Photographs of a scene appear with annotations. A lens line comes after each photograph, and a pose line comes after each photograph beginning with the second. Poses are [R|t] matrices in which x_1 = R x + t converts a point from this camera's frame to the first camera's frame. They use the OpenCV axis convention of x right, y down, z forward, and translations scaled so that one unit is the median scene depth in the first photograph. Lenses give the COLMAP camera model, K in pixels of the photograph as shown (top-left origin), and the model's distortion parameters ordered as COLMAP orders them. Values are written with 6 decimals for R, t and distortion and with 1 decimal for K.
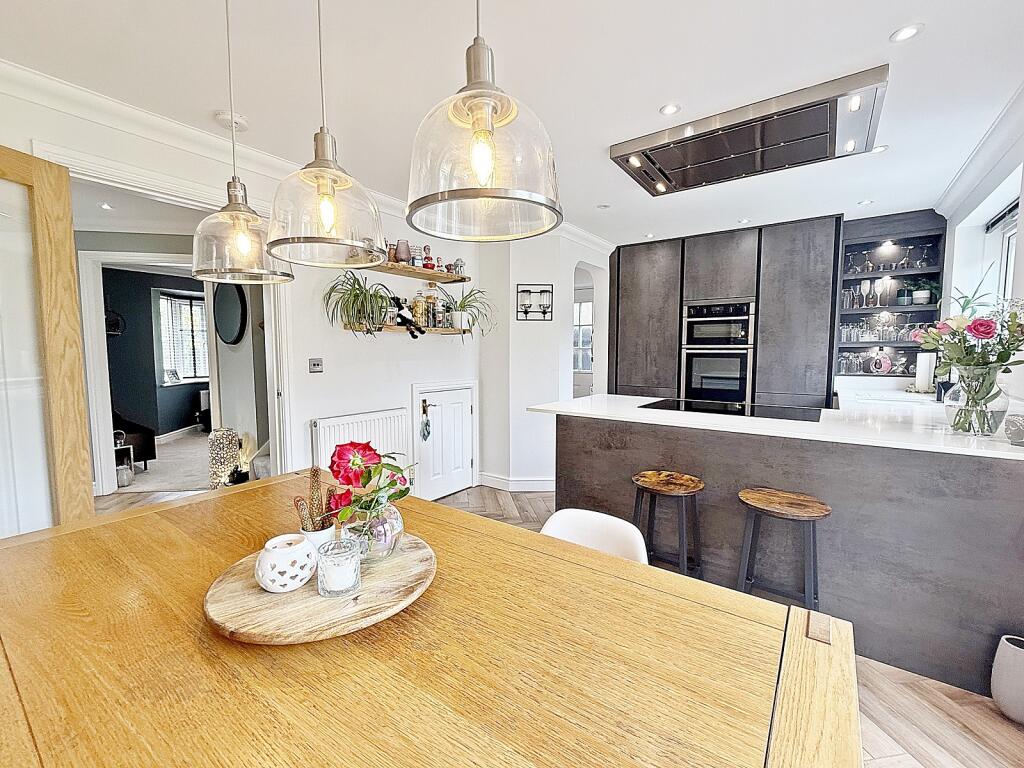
lens RADIAL K [[420.6, 0, 512.0], [0, 420.6, 384.0], [0, 0, 1]] dist [-0.000370, -0.000248]
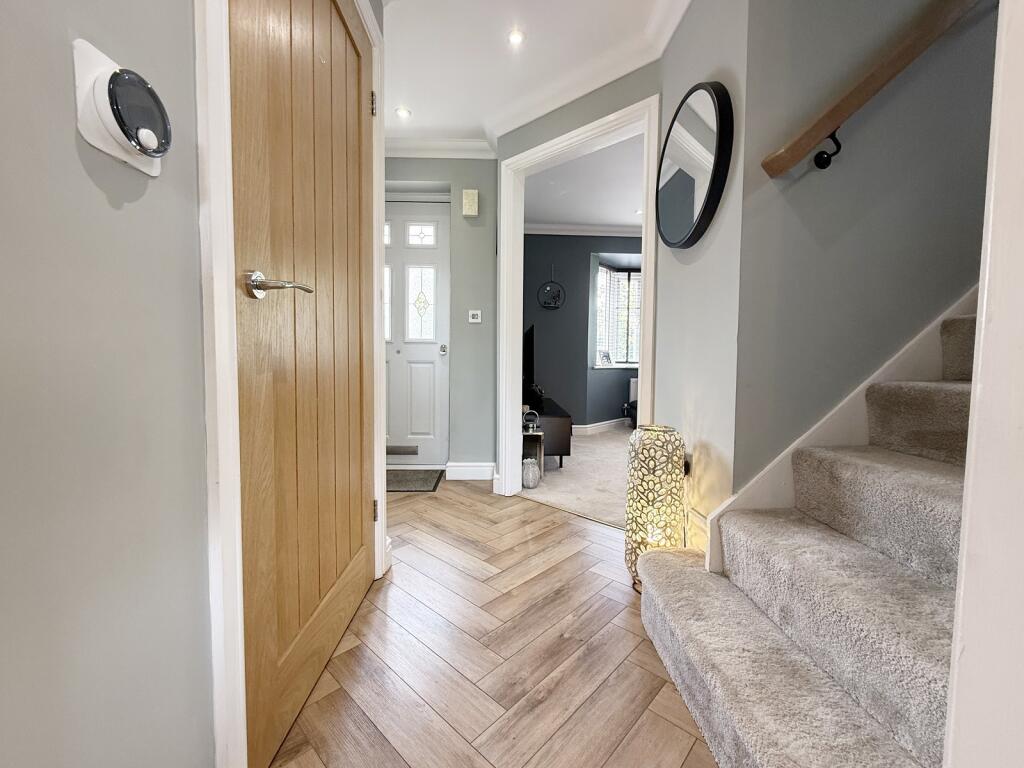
lens RADIAL K [[420.6, 0, 512.0], [0, 420.6, 384.0], [0, 0, 1]] dist [-0.000370, -0.000248]
pose [[0.603042, 0.051682, -0.796034, -0.247280], [-0.069131, 0.997531, 0.012394, 0.038525], [0.794708, 0.047557, 0.605125, 0.350341]]
